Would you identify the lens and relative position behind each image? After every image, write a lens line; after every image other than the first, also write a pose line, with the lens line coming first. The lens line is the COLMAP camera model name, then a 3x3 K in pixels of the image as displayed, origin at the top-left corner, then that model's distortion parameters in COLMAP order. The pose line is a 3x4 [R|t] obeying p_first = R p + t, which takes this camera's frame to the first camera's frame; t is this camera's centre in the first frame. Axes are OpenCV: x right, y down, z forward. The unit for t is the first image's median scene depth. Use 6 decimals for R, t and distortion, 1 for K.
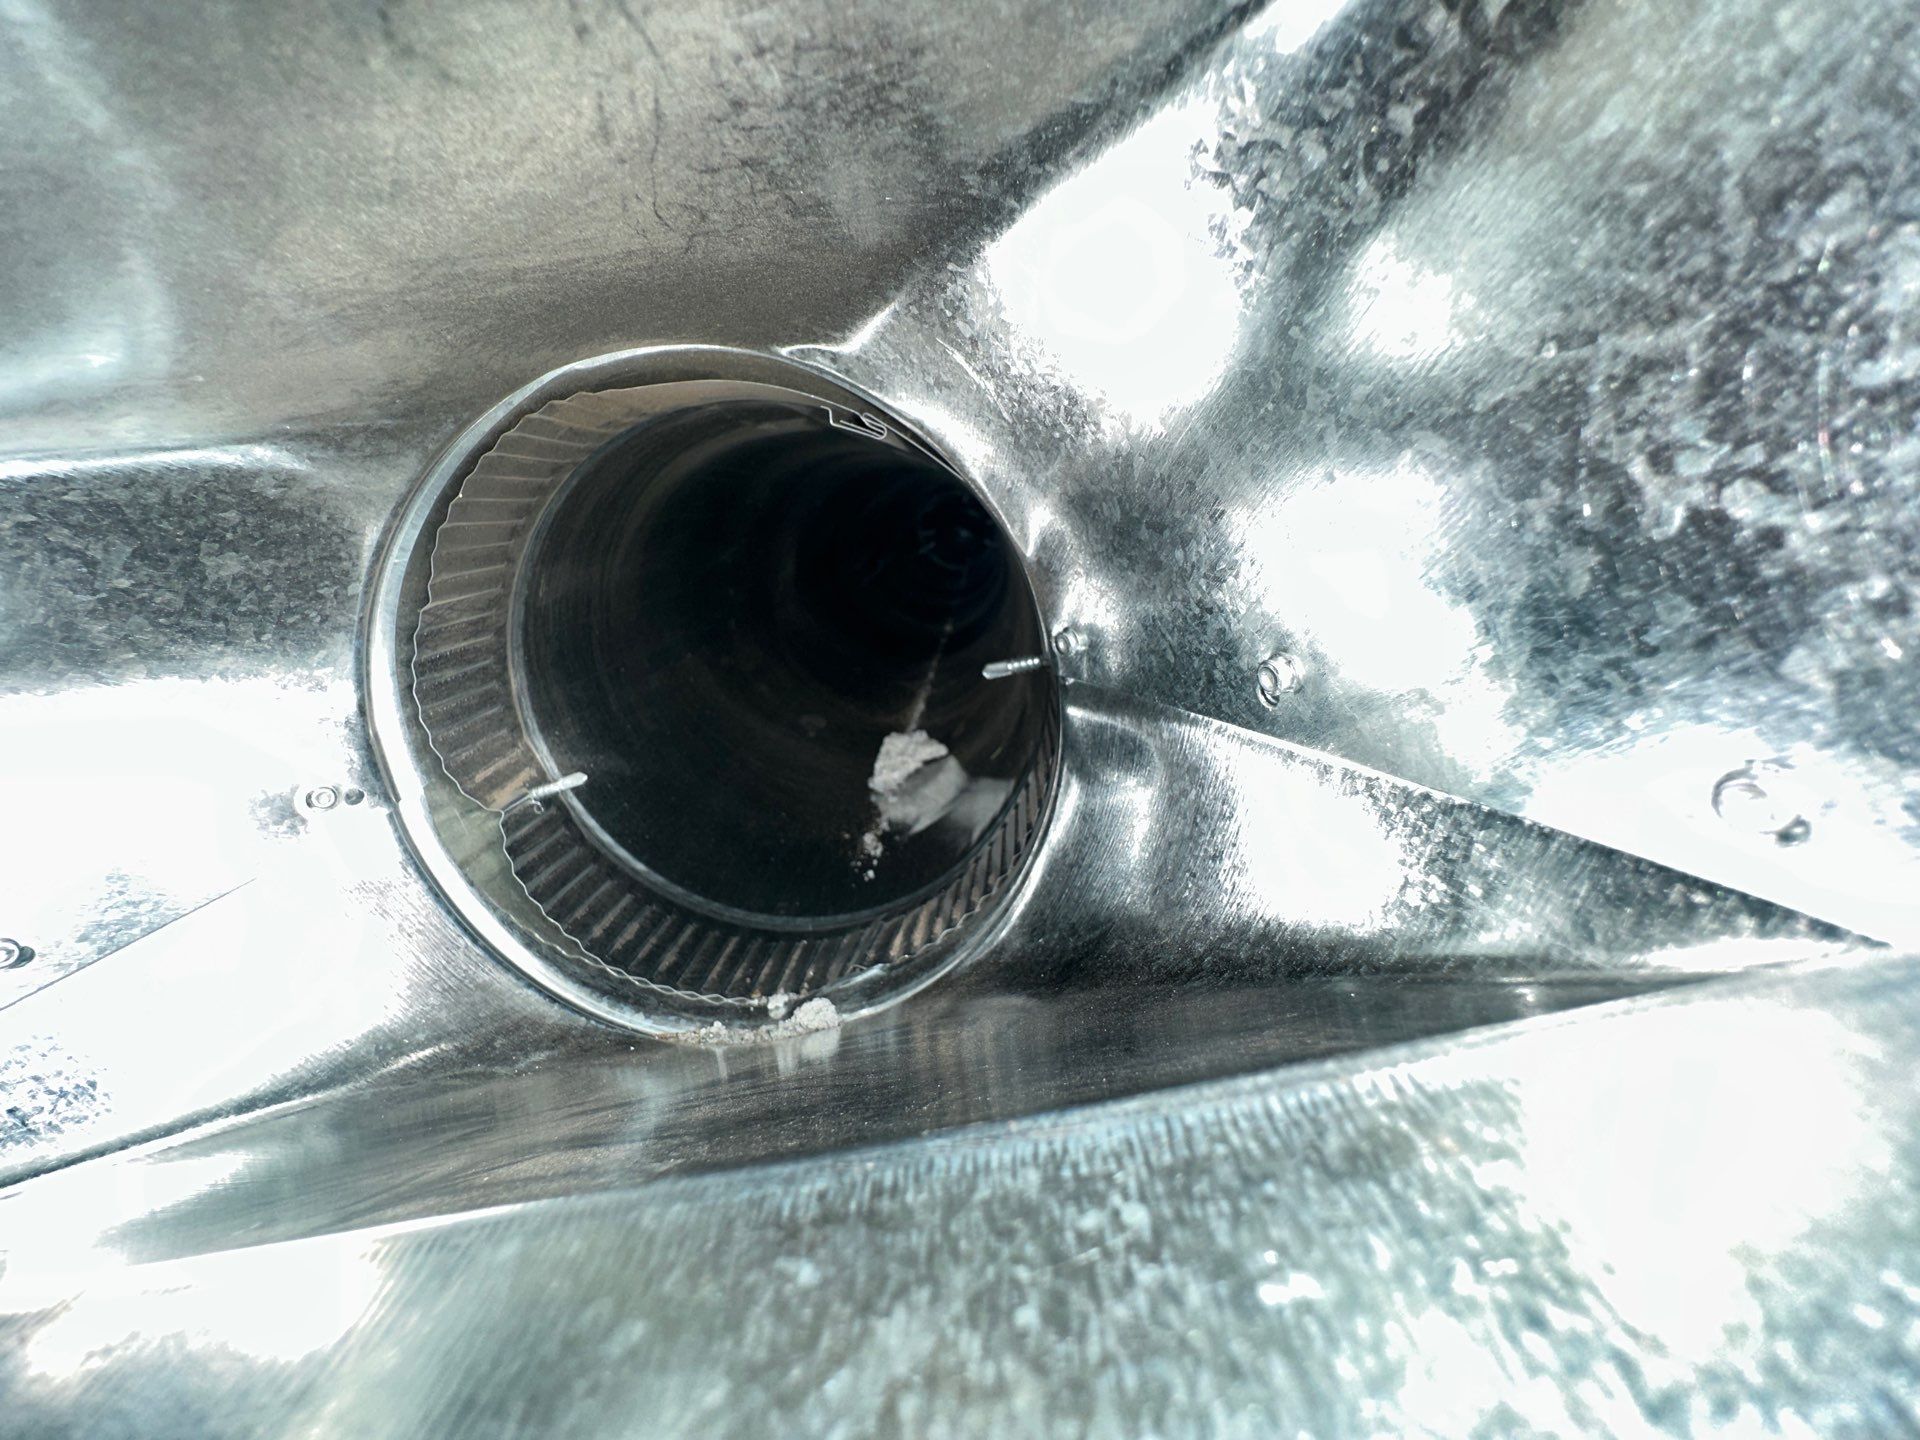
lens RADIAL K [[767.9, 0, 953.9], [0, 767.9, 725.2], [0, 0, 1]] dist [-0.013676, 0.003486]
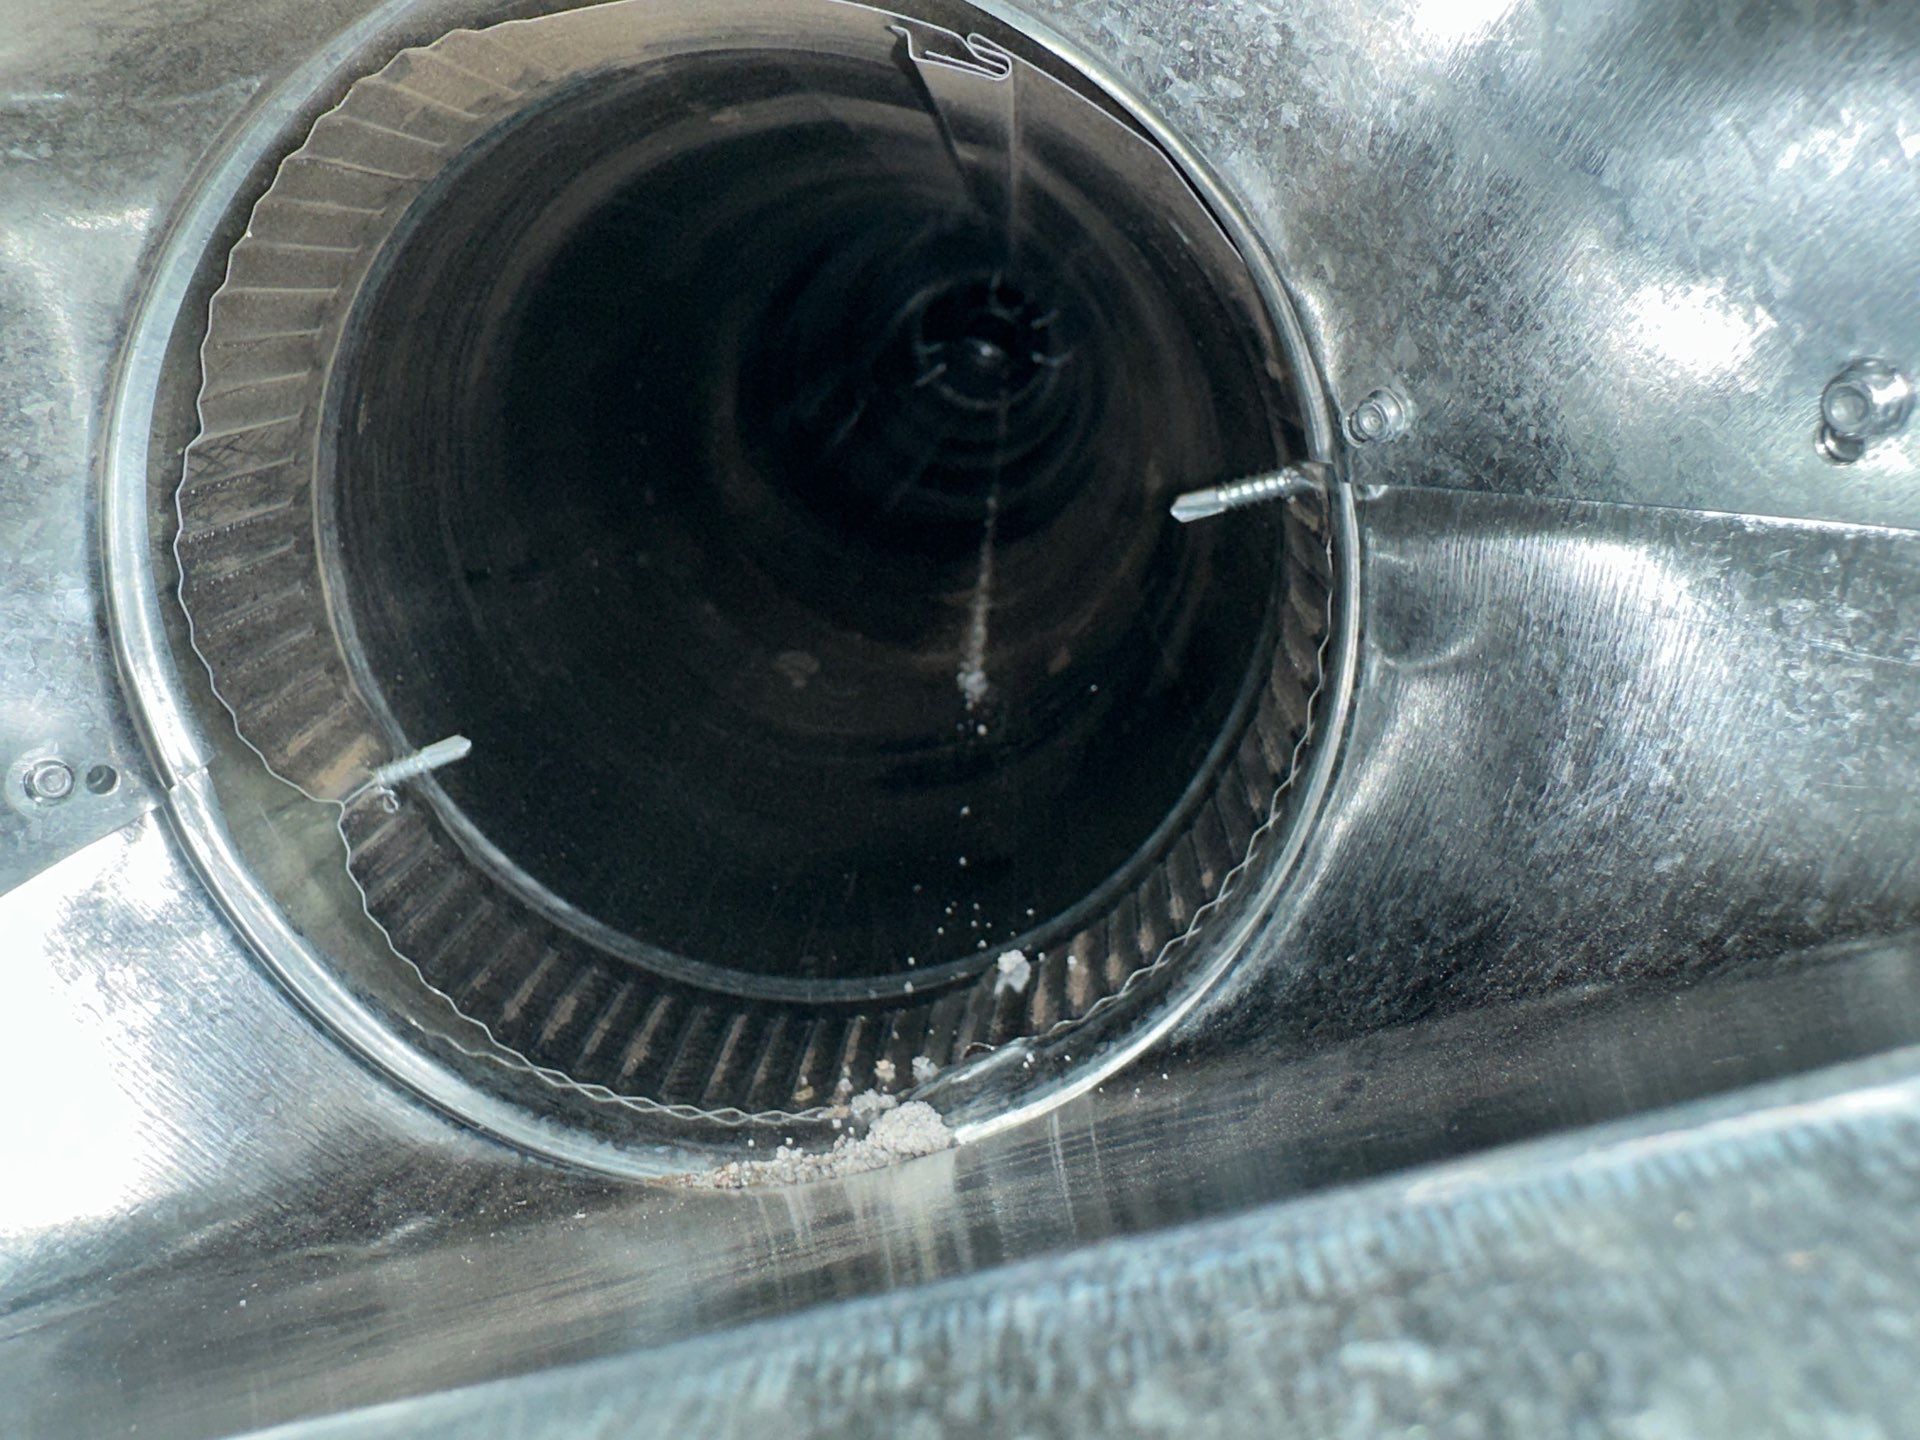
lens RADIAL K [[1339.3, 0, 960.0], [0, 1339.3, 720.0], [0, 0, 1]] dist [-0.006336, -0.001334]
pose [[0.998319, -0.054730, -0.019073, -0.107083], [0.055137, 0.998248, 0.021477, 0.053268], [0.017864, -0.022492, 0.999587, 0.018449]]
